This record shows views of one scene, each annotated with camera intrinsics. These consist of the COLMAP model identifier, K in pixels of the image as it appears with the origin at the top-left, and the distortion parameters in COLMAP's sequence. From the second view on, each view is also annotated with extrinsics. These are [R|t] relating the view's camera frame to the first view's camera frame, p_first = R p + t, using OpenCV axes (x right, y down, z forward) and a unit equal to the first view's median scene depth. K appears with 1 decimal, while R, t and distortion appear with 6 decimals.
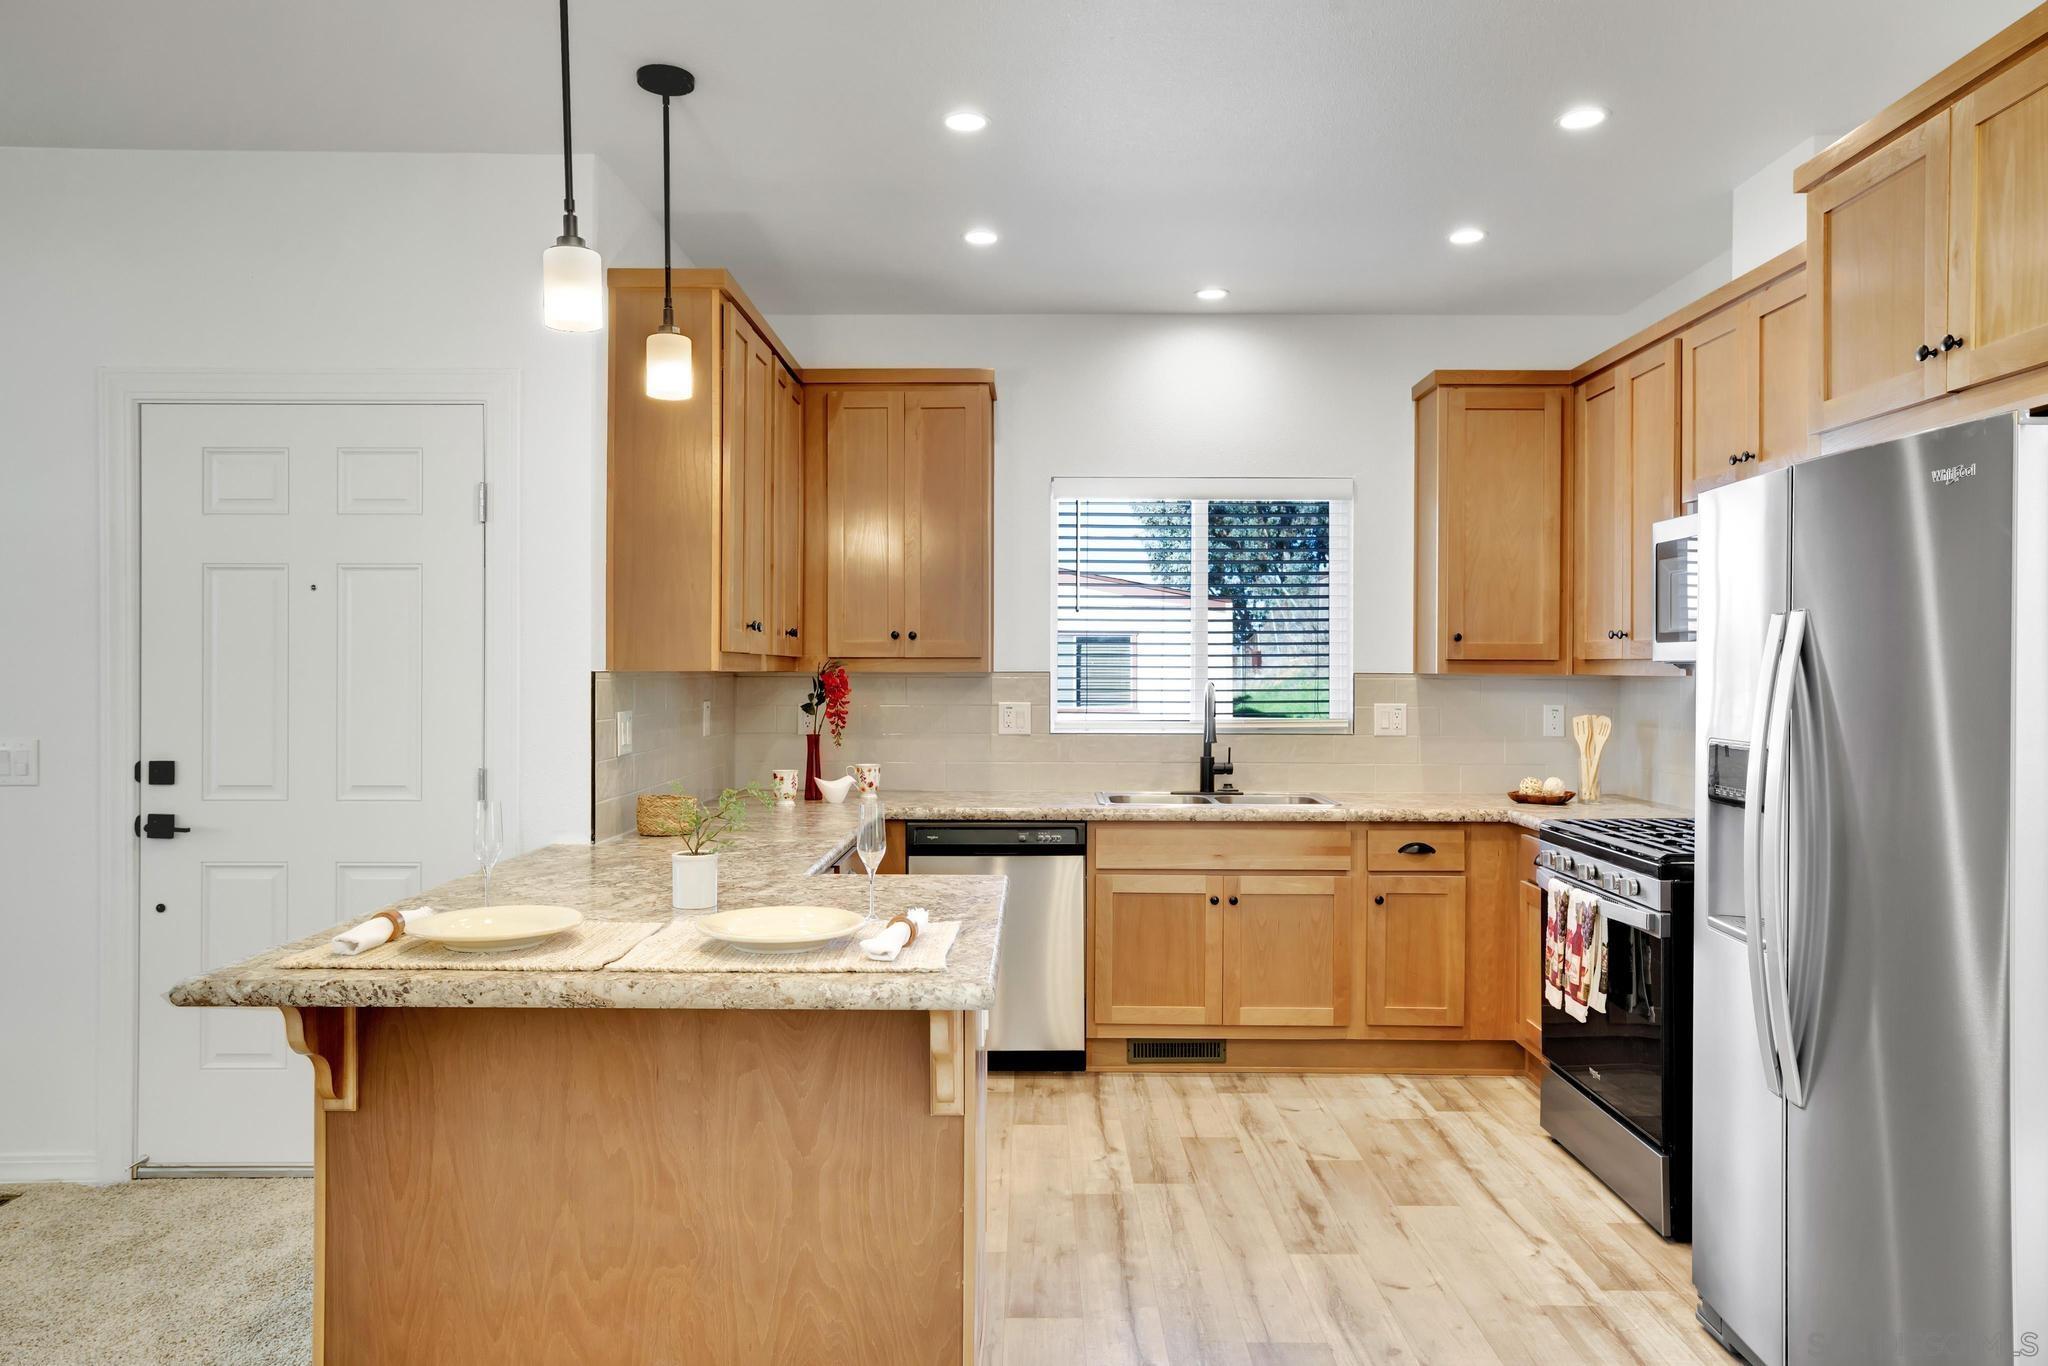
lens RADIAL K [[1376.9, 0, 1024.0], [0, 1376.9, 683.0], [0, 0, 1]] dist [-0.028808, 0.072301]
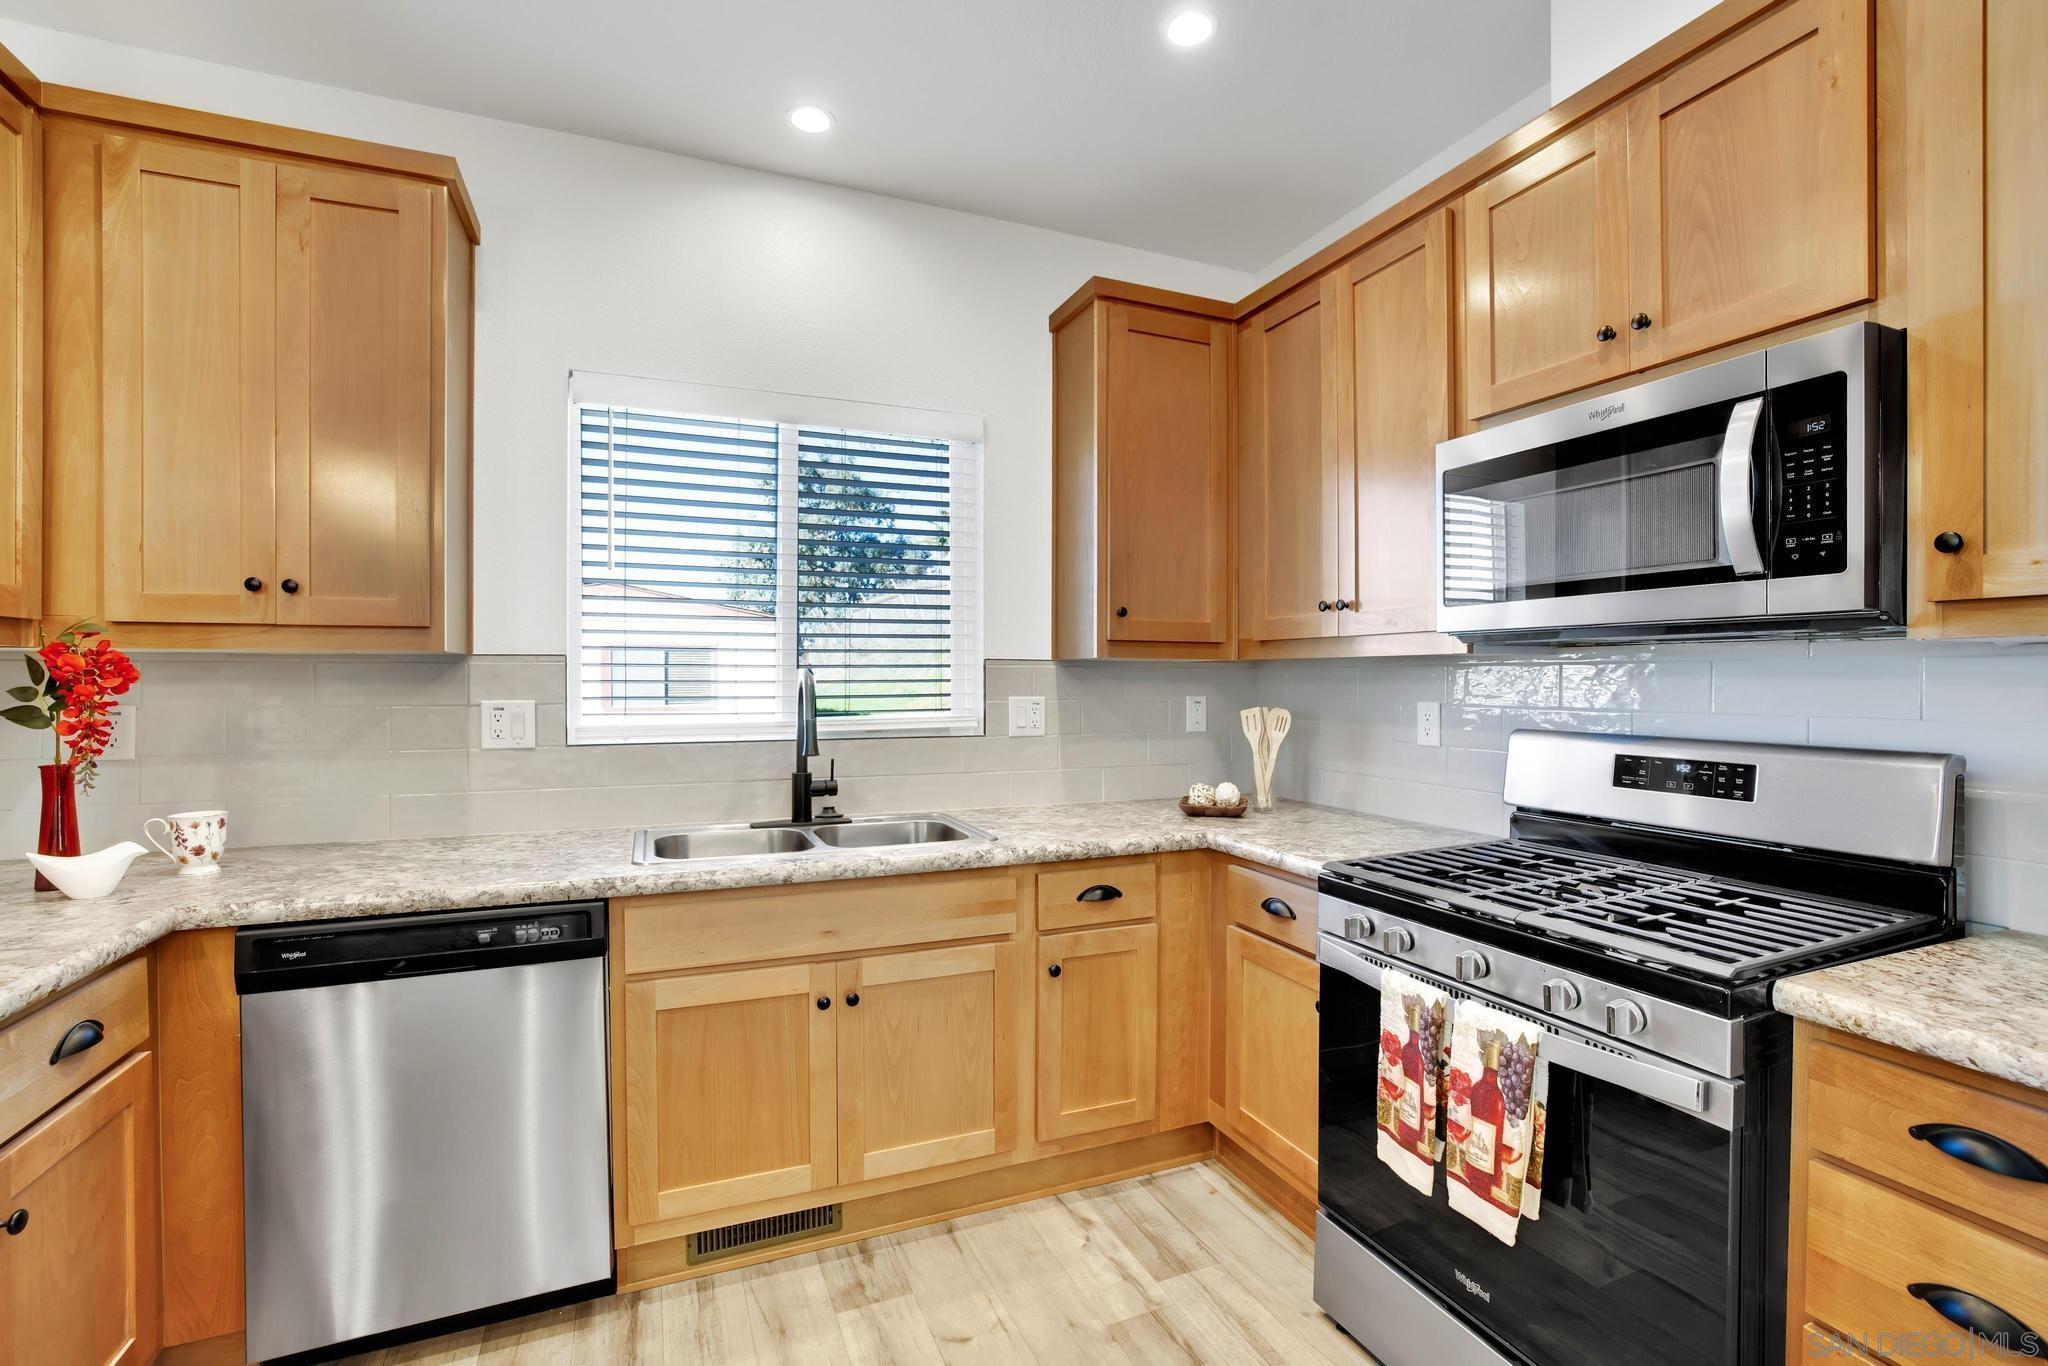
lens RADIAL K [[907.8, 0, 1024.0], [0, 907.8, 683.0], [0, 0, 1]] dist [-0.044509, 0.014308]
pose [[0.918359, -0.004262, 0.395724, 0.058188], [0.006110, 0.999976, -0.003409, 0.009775], [-0.395700, 0.005548, 0.918363, 0.573993]]
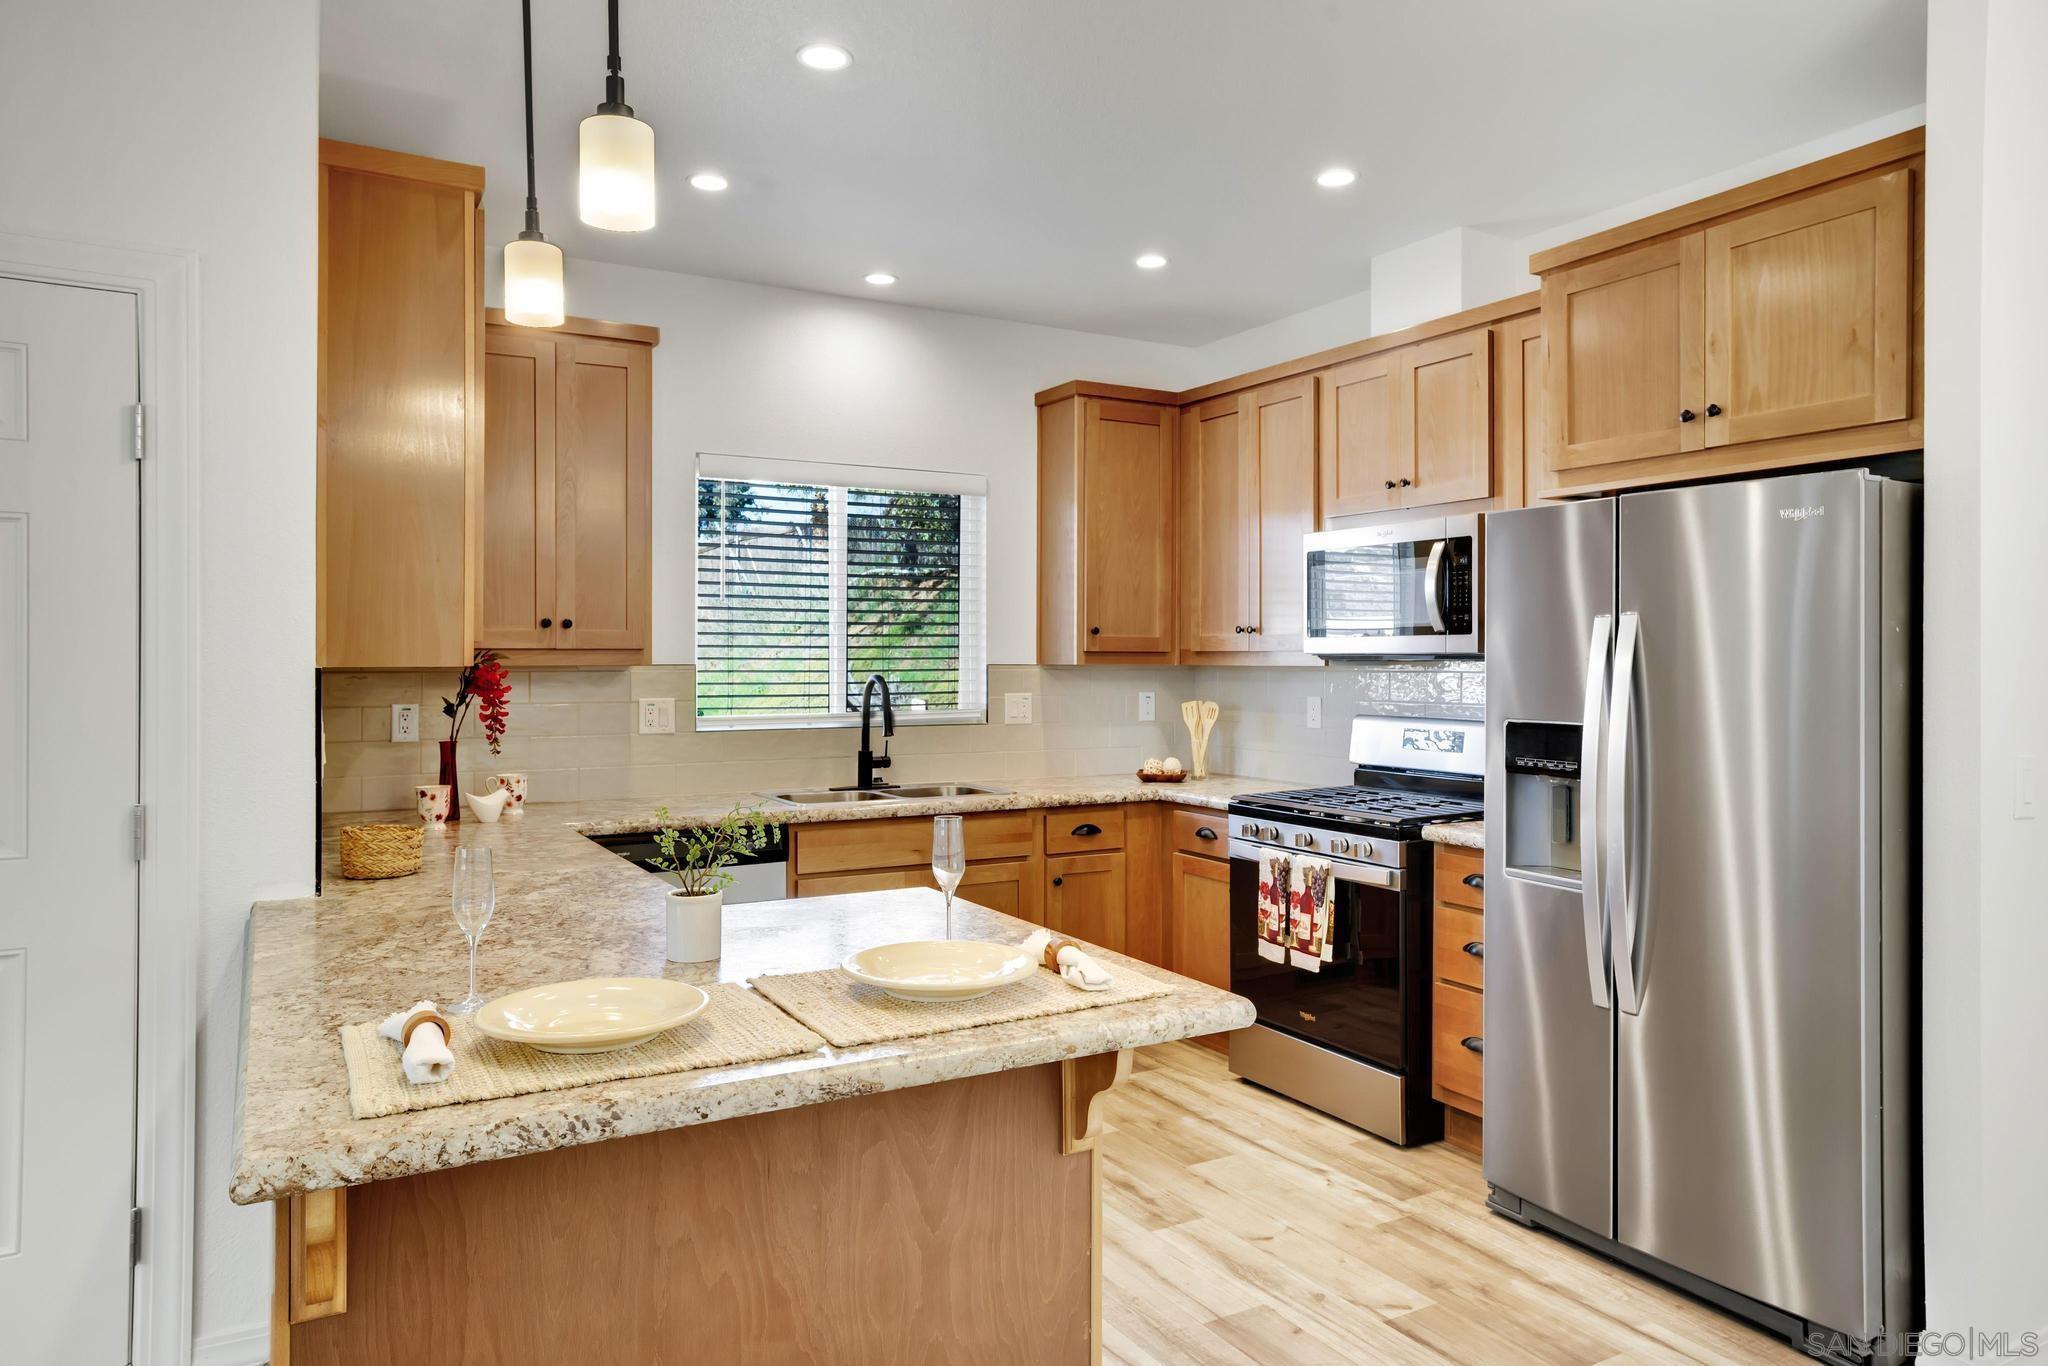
lens RADIAL K [[1343.8, 0, 1044.6], [0, 1343.8, 668.7], [0, 0, 1]] dist [-0.000804, 0.002539]
pose [[0.858613, -0.006076, 0.512589, -0.274661], [0.007487, 0.999972, -0.000688, -0.003583], [-0.512570, 0.004428, 0.858634, 0.124953]]
